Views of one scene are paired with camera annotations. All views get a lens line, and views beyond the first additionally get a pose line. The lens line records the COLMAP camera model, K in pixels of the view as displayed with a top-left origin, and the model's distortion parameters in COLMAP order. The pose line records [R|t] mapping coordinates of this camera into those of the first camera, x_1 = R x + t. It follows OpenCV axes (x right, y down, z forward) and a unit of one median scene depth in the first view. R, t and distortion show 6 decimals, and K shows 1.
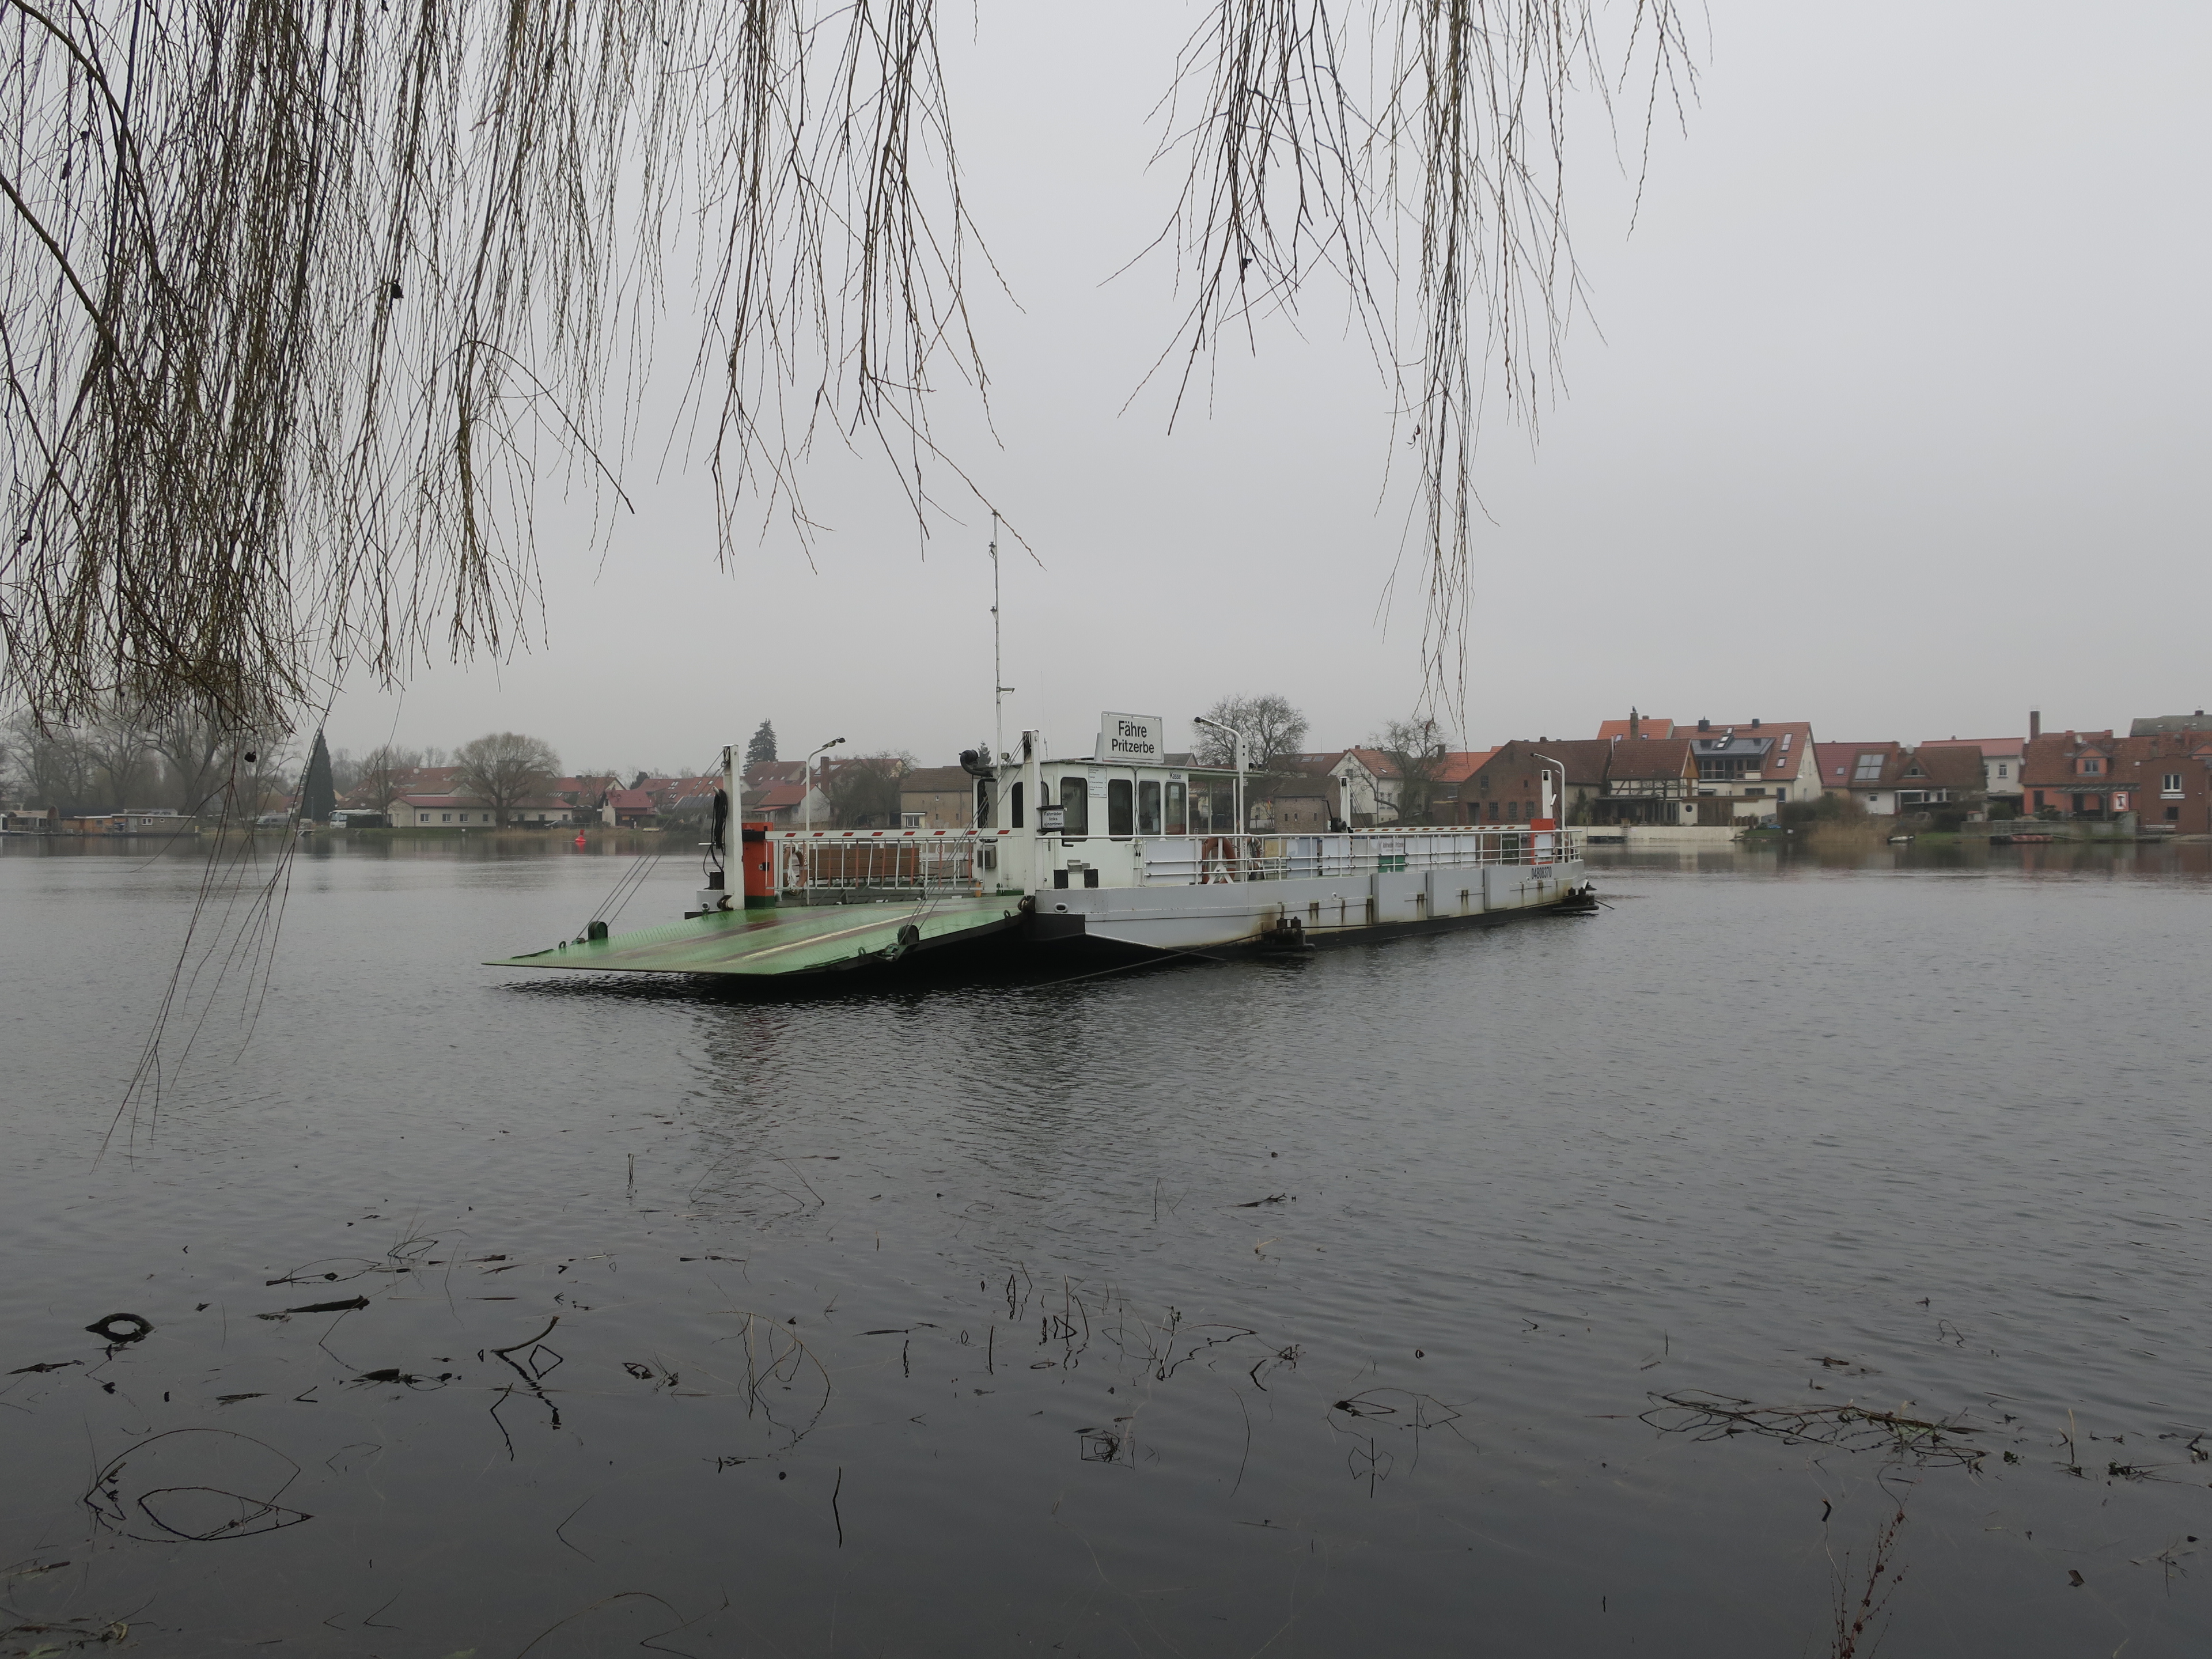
lens RADIAL K [[1915.8, 0, 1132.8], [0, 1915.8, 809.3], [0, 0, 1]] dist [-0.022658, 0.051802]
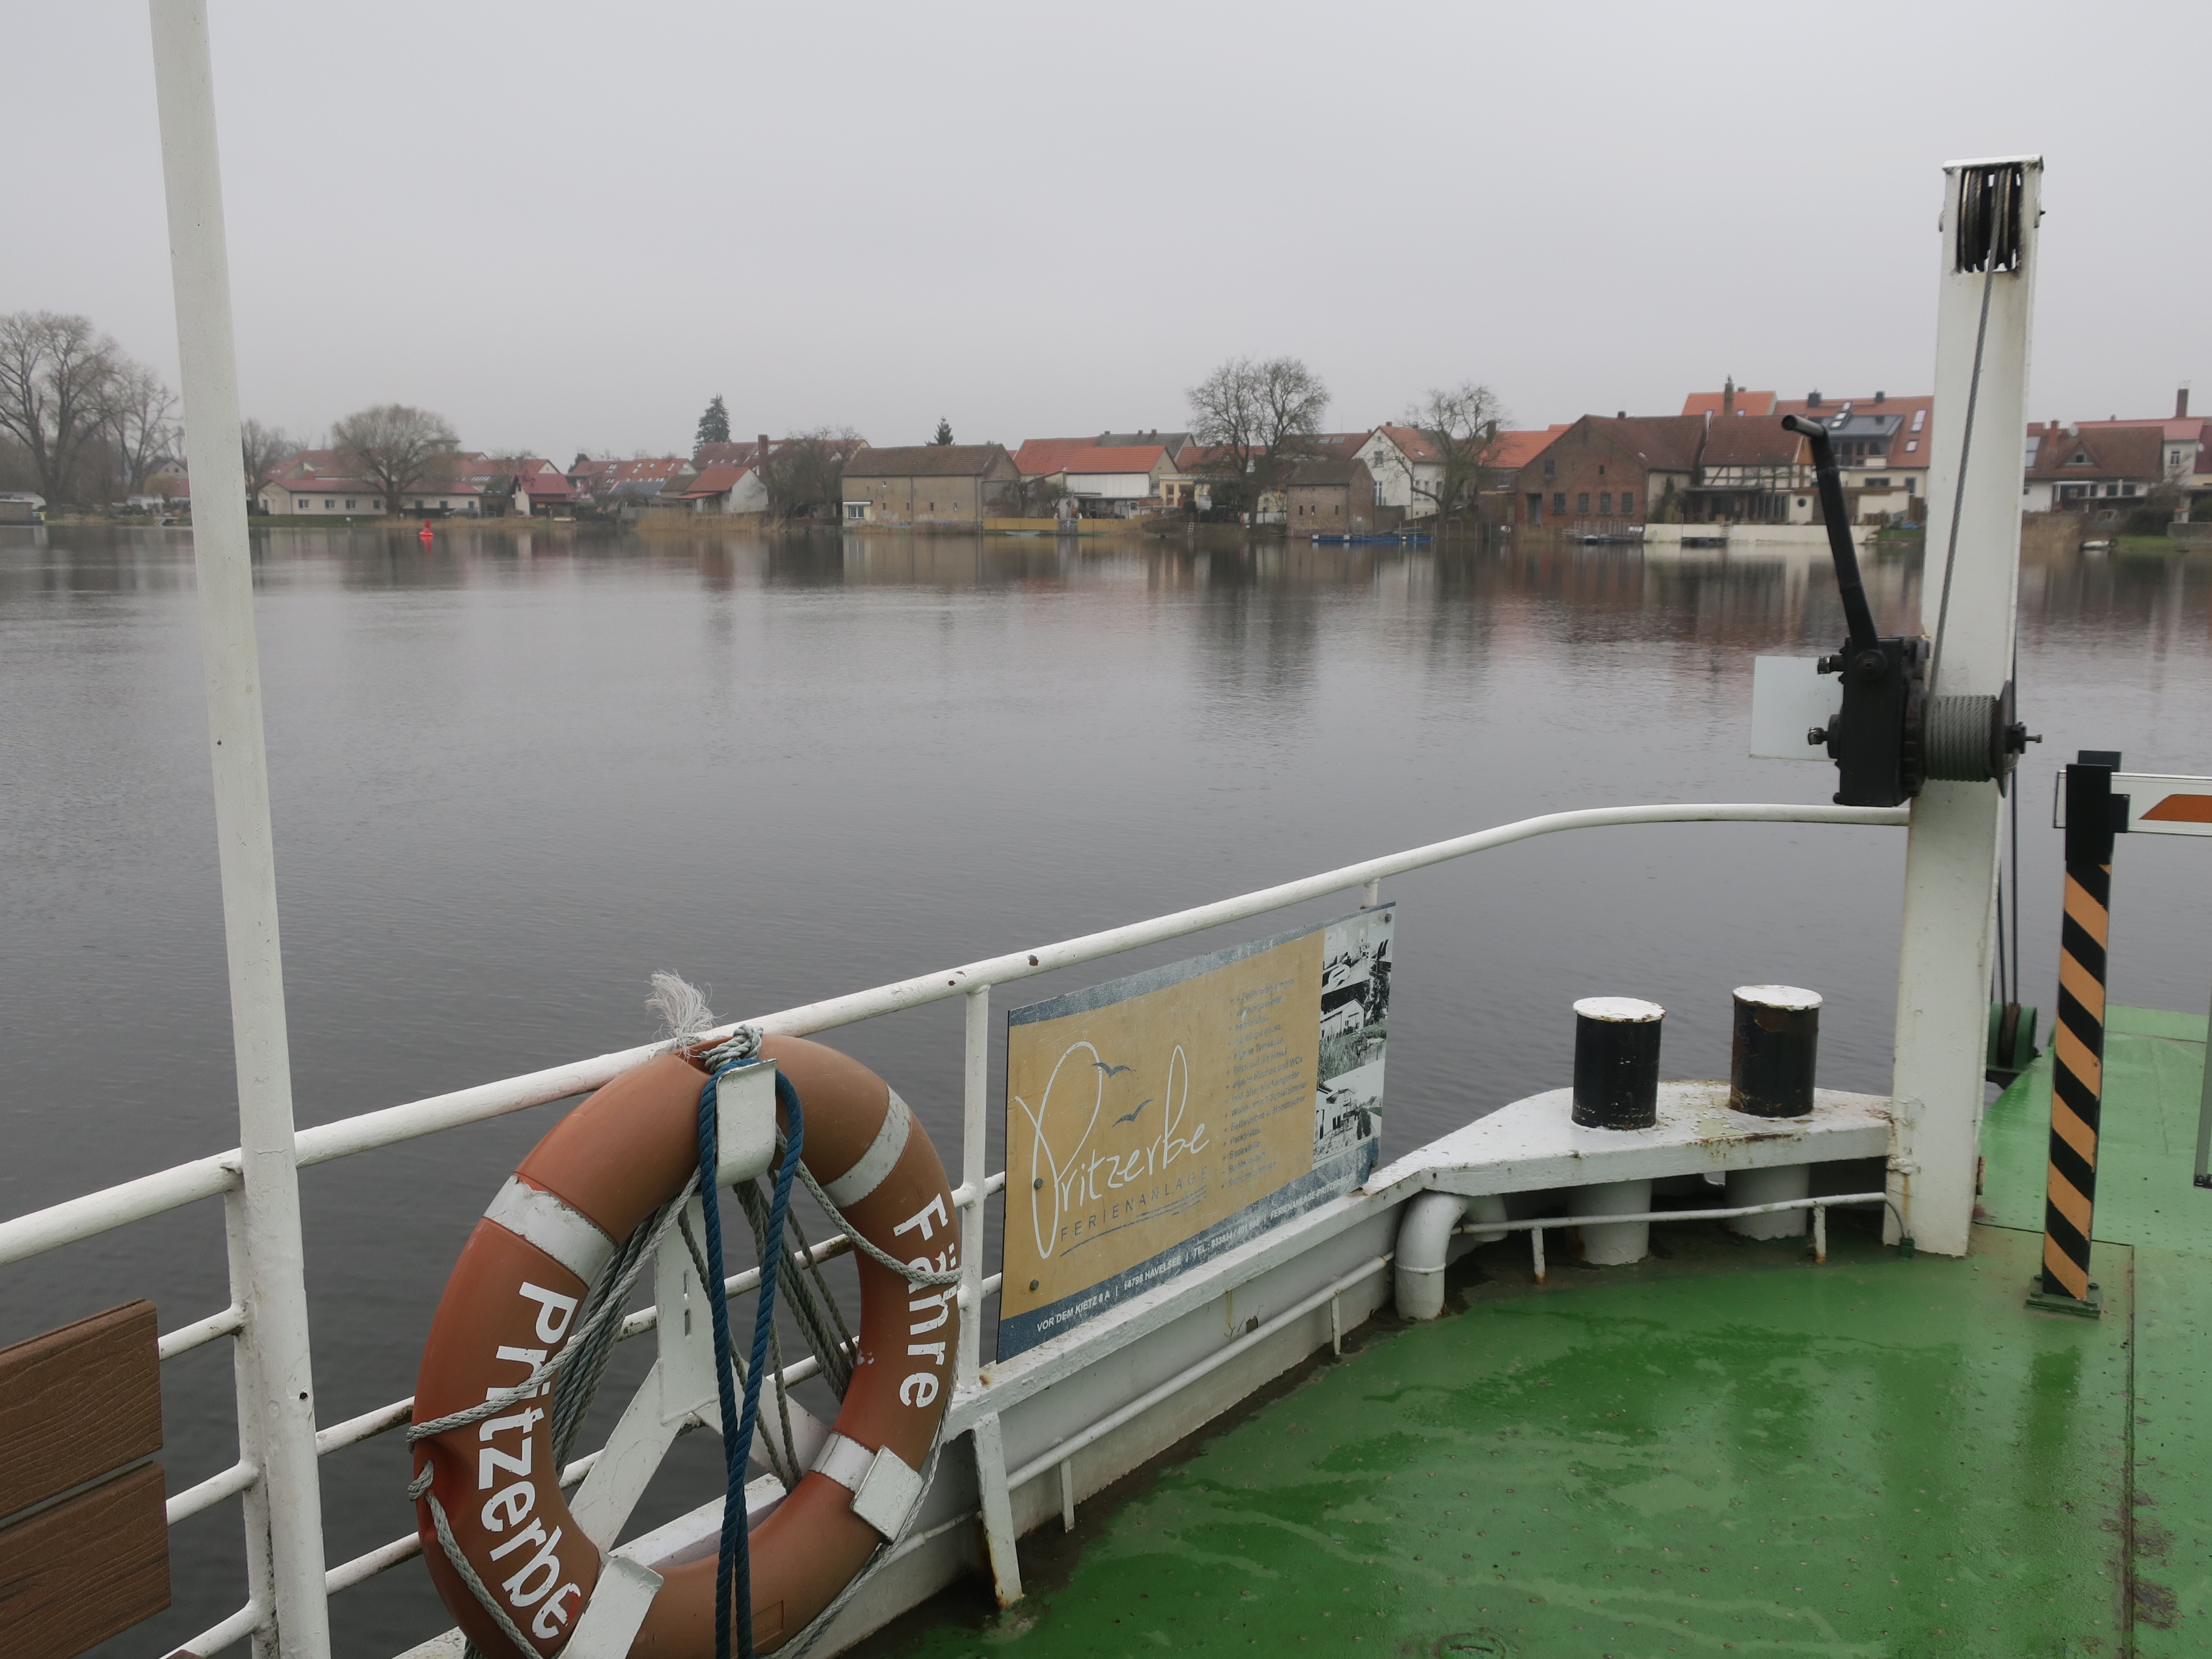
lens RADIAL K [[1915.8, 0, 1170.6], [0, 1915.8, 819.6], [0, 0, 1]] dist [-0.022658, 0.051802]
pose [[0.999896, 0.003134, 0.014089, 0.014238], [-0.005430, 0.986107, 0.166025, -0.001181], [-0.013373, -0.166084, 0.986021, 0.185772]]
